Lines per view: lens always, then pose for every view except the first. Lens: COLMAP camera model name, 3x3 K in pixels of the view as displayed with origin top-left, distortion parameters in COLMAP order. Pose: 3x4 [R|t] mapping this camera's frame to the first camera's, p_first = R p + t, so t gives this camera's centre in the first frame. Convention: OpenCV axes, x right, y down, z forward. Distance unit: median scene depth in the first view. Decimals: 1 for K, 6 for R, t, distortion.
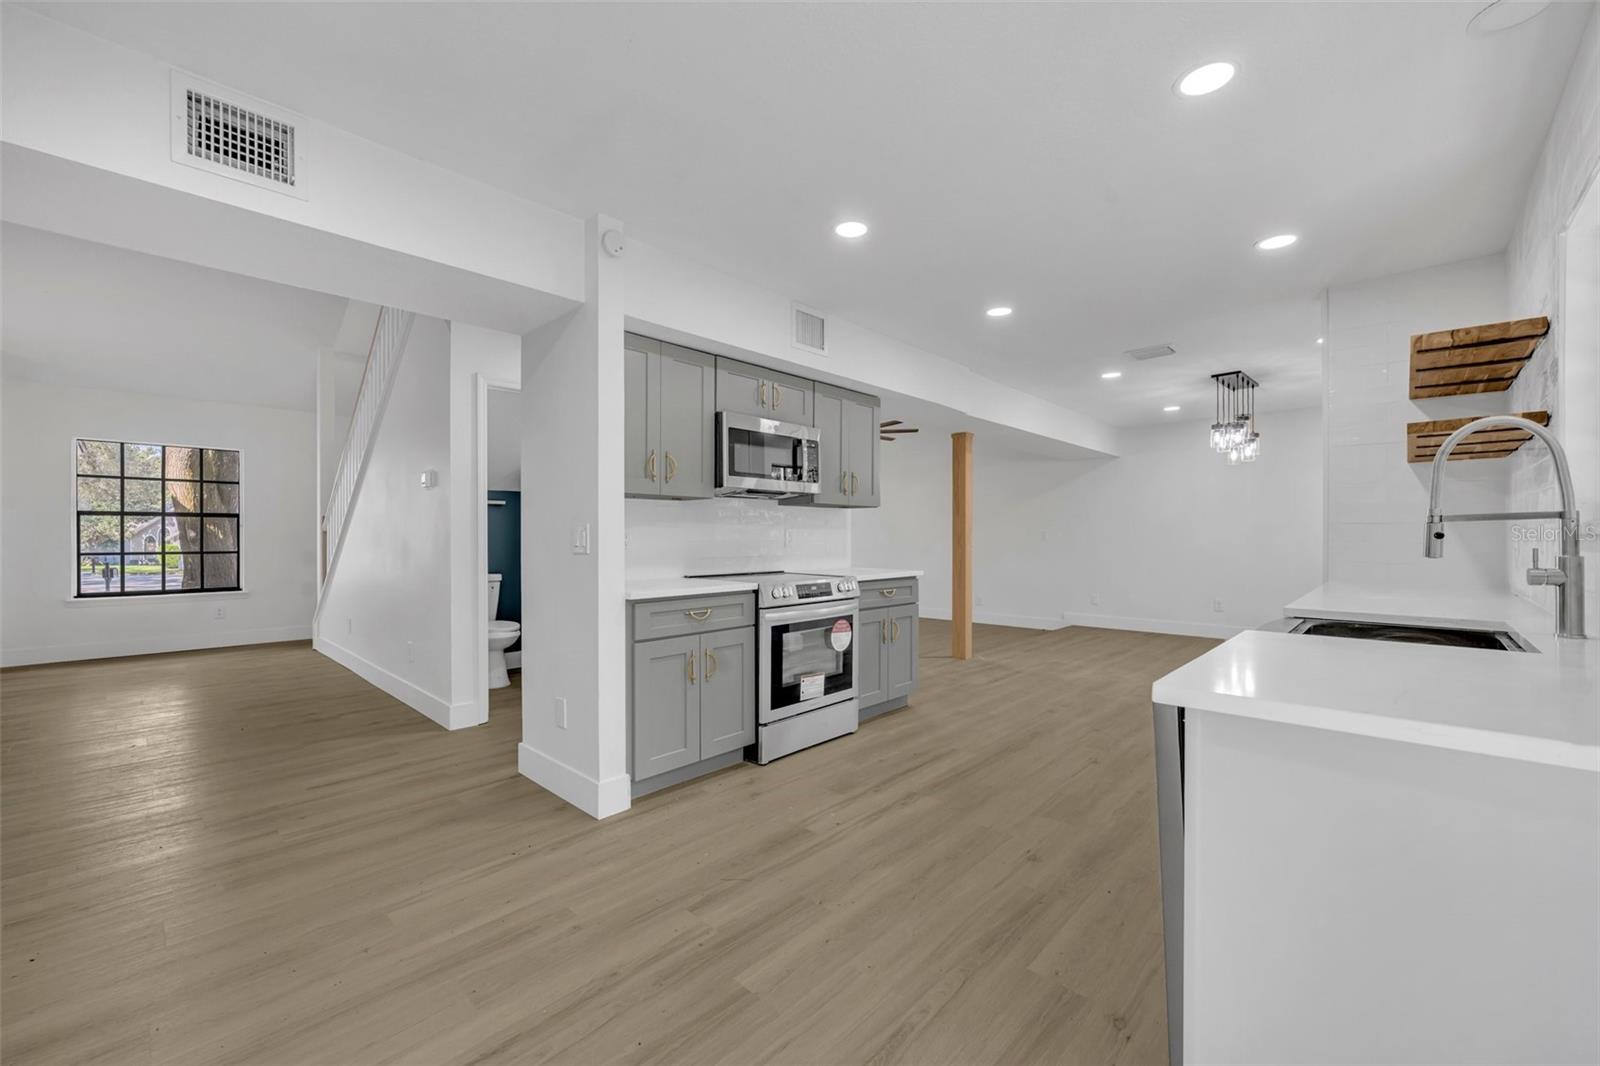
lens RADIAL K [[639.7, 0, 803.1], [0, 639.7, 541.6], [0, 0, 1]] dist [-0.001218, -0.000083]
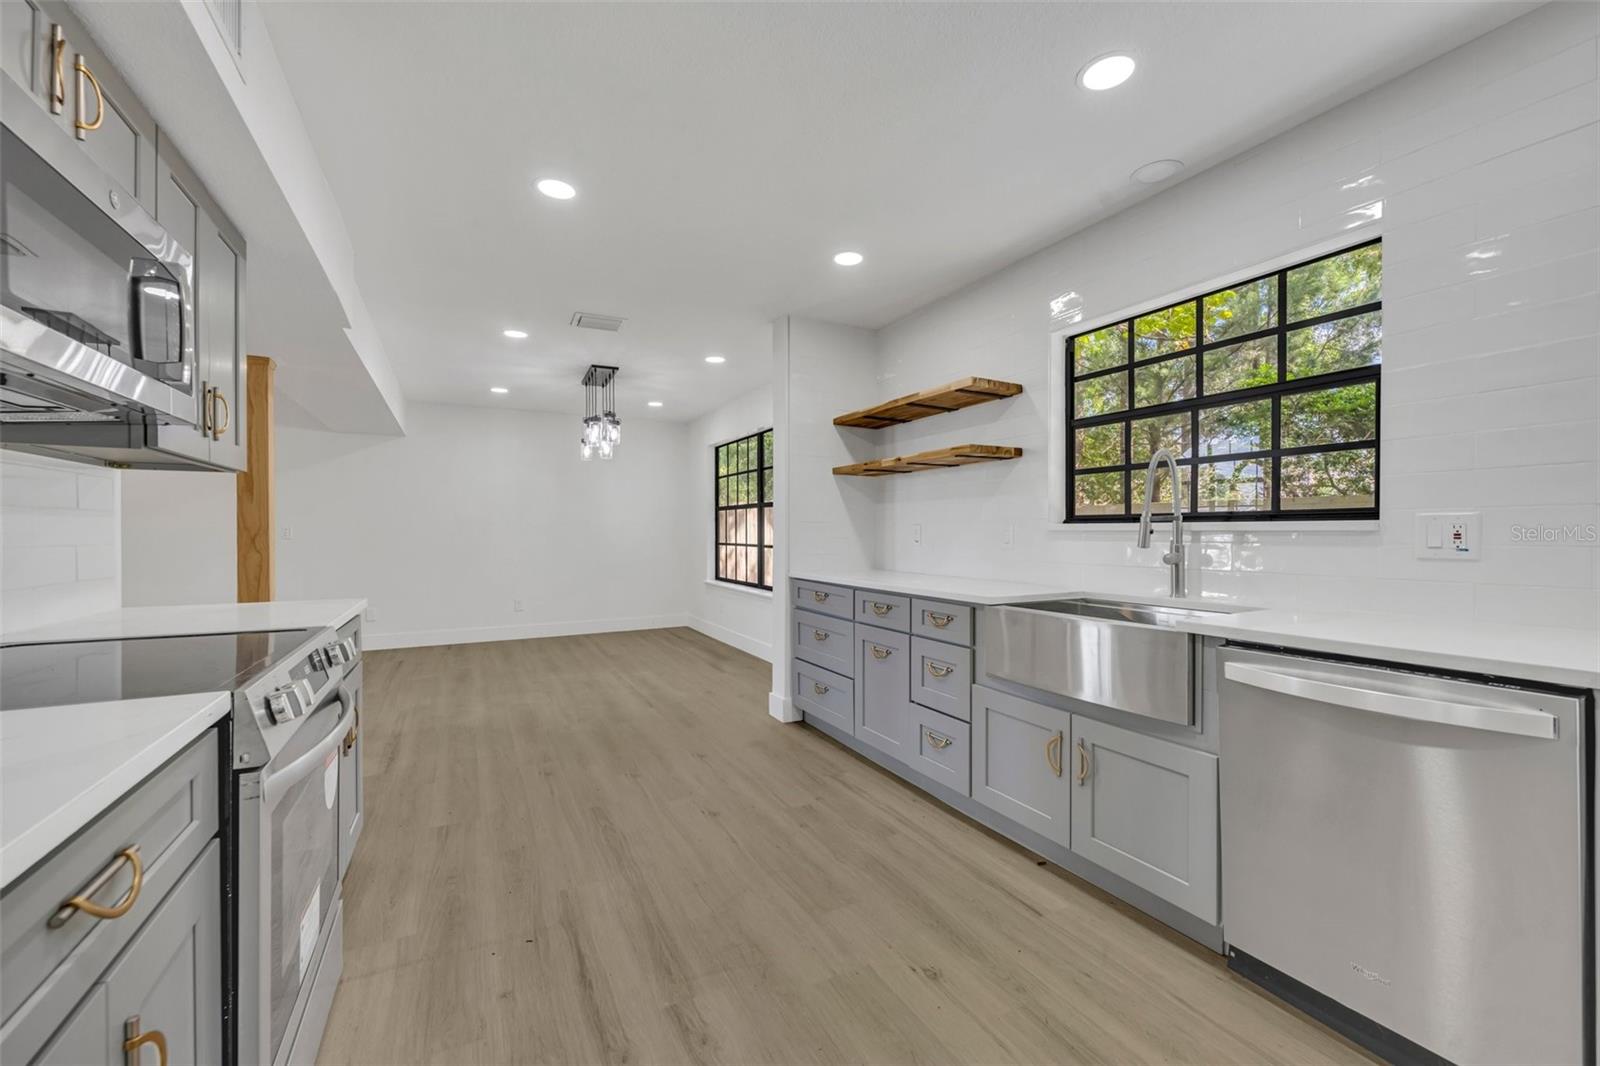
lens RADIAL K [[637.0, 0, 798.5], [0, 637.0, 535.0], [0, 0, 1]] dist [-0.001884, -0.000263]
pose [[0.325768, -0.005180, 0.945436, -0.302559], [0.009627, 0.999951, 0.002161, -0.007405], [-0.945401, 0.008398, 0.325802, 0.731495]]
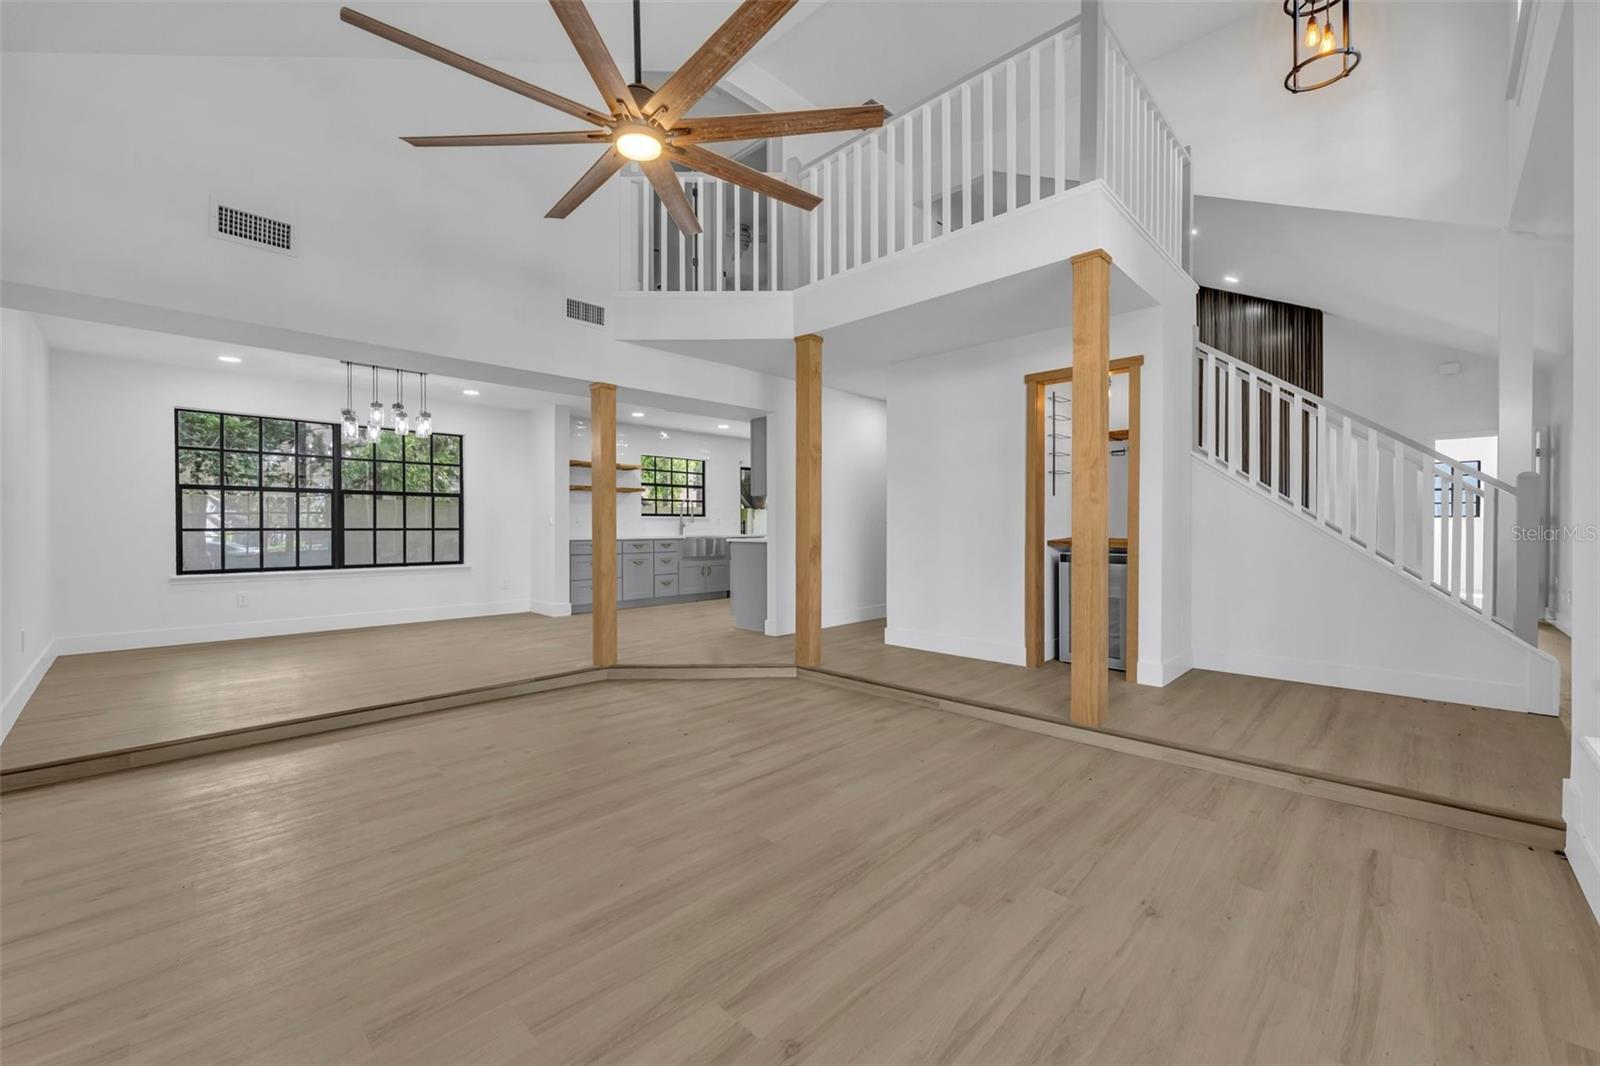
lens RADIAL K [[637.0, 0, 798.5], [0, 637.0, 535.0], [0, 0, 1]] dist [-0.001884, -0.000263]
pose [[-0.999877, 0.002684, 0.015471, -0.018257], [0.003039, 0.999732, 0.022944, 0.005153], [-0.015406, 0.022988, -0.999617, 3.852513]]
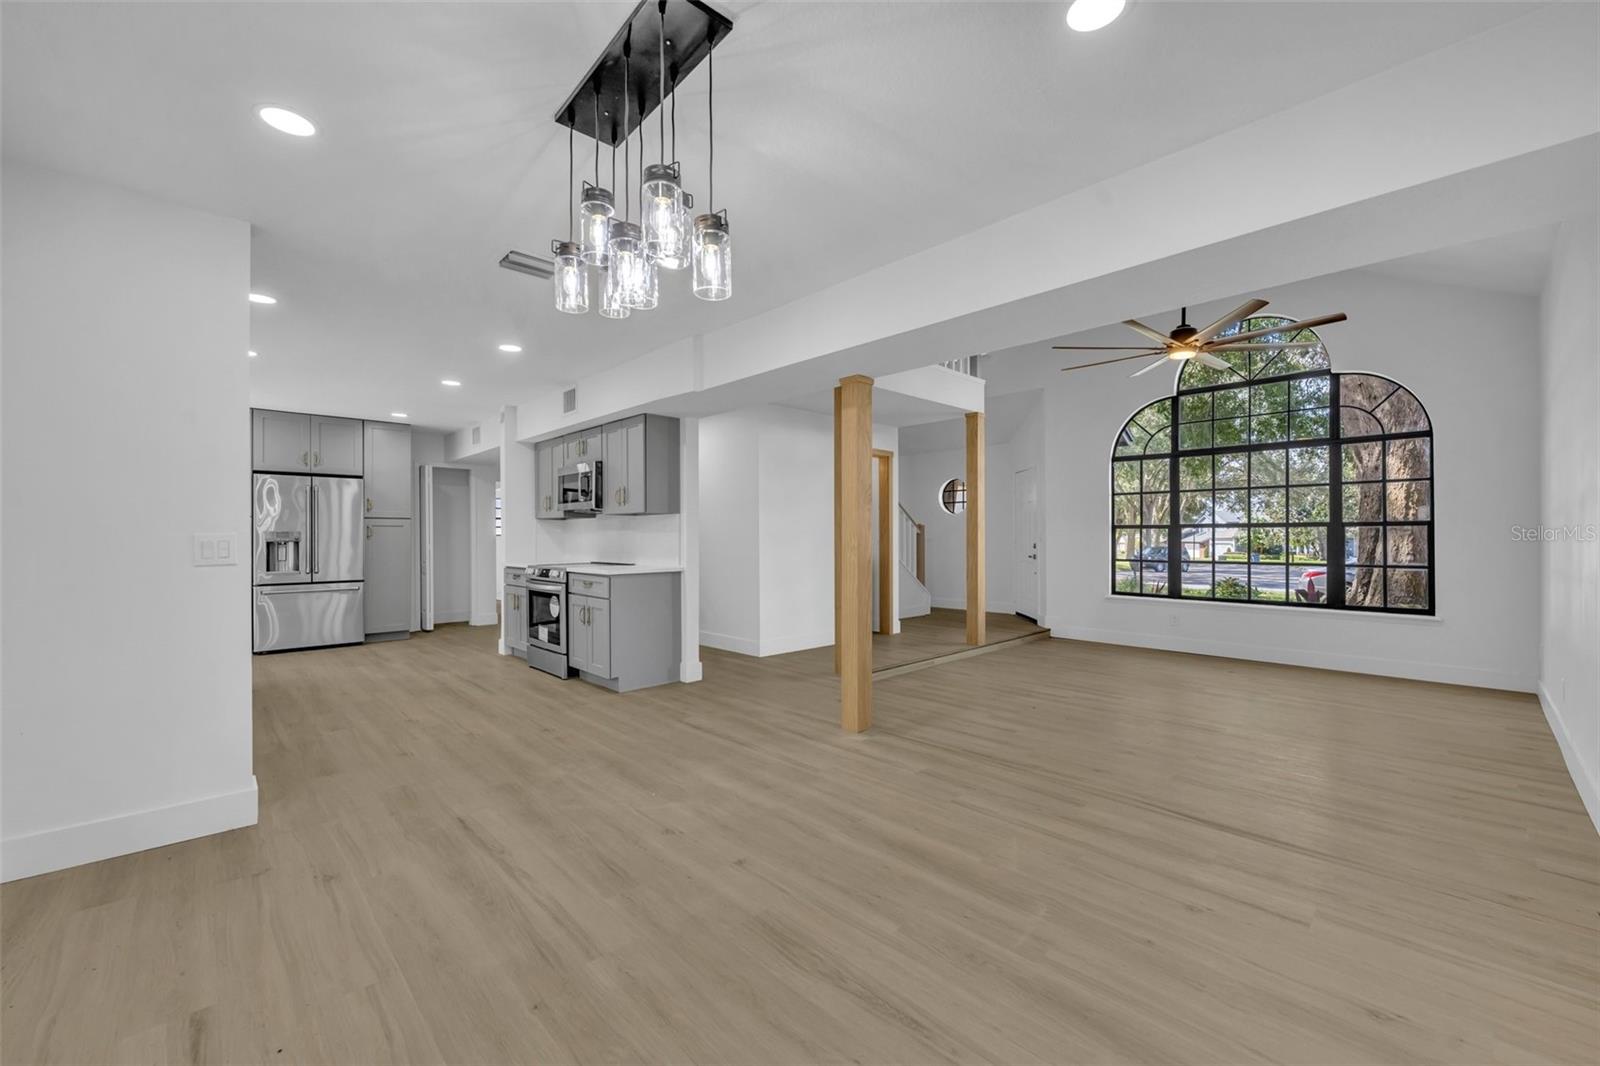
lens RADIAL K [[637.0, 0, 798.5], [0, 637.0, 535.0], [0, 0, 1]] dist [-0.001884, -0.000263]
pose [[-0.051184, -0.001248, -0.998688, 1.909111], [-0.004368, 0.999990, -0.001026, -0.022608], [0.998680, 0.004309, -0.051189, 2.093188]]
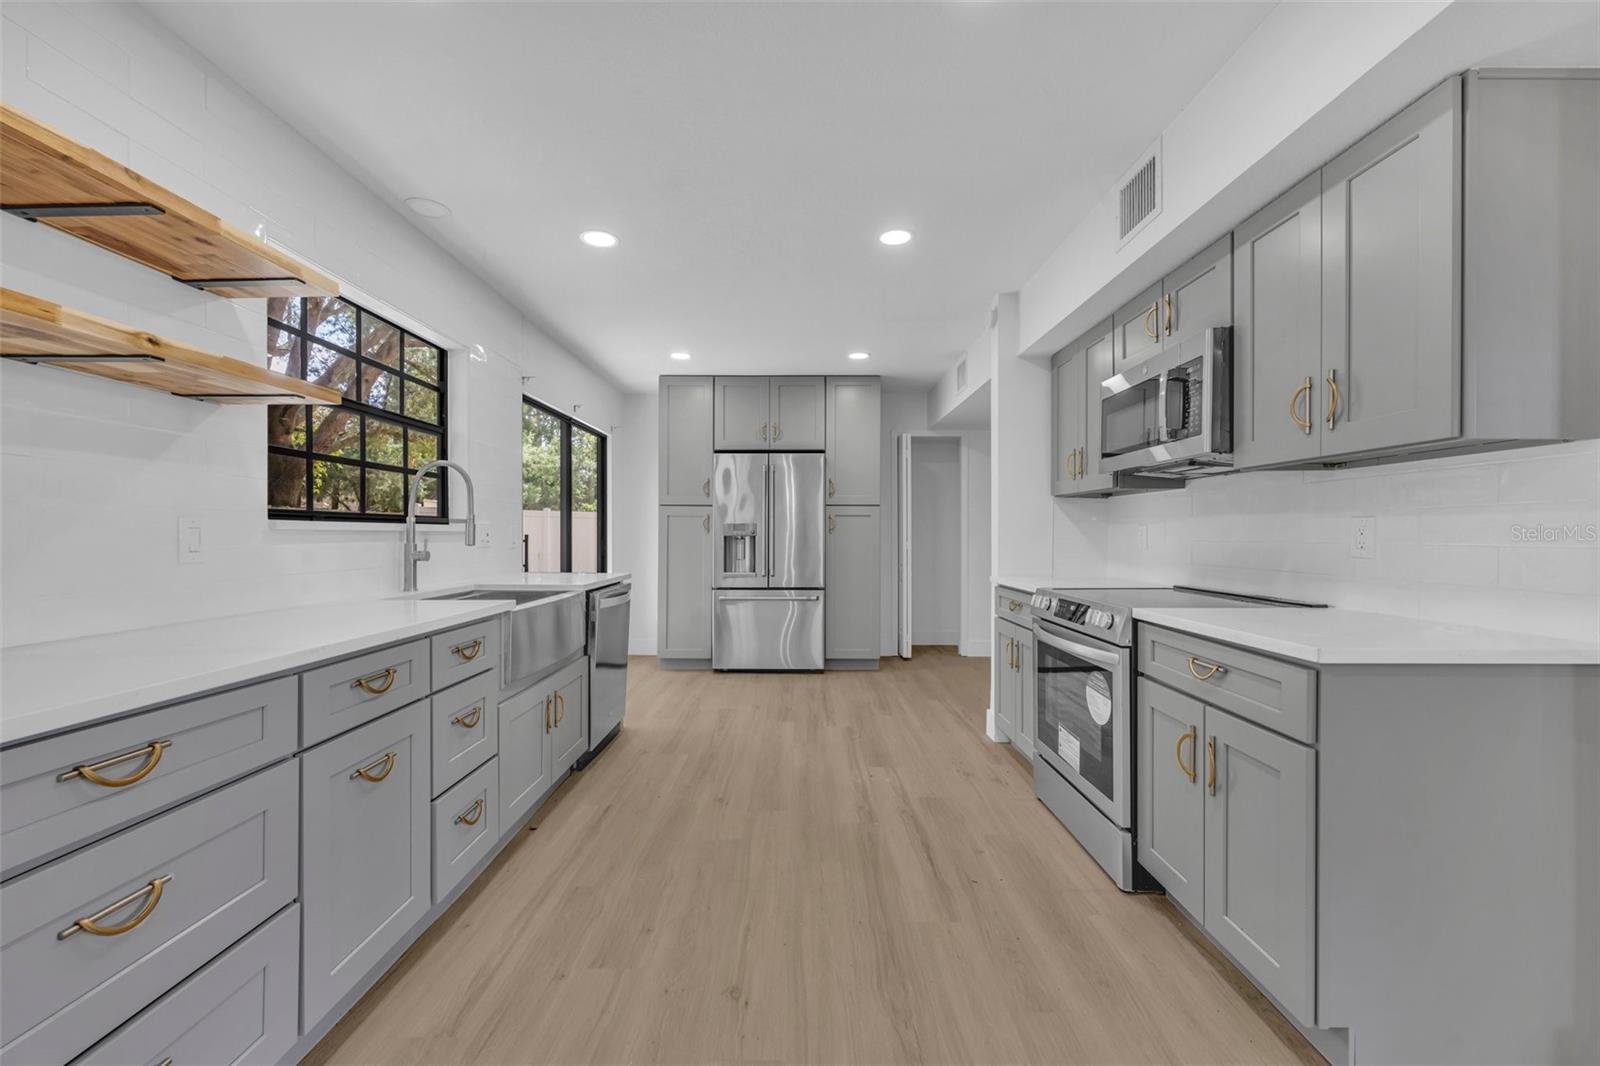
lens RADIAL K [[637.0, 0, 798.5], [0, 637.0, 535.0], [0, 0, 1]] dist [-0.001884, -0.000263]
pose [[-0.729214, 0.000255, -0.684286, 0.867748], [-0.007730, 0.999933, 0.008610, -0.012516], [0.684242, 0.011568, -0.729163, 1.593233]]
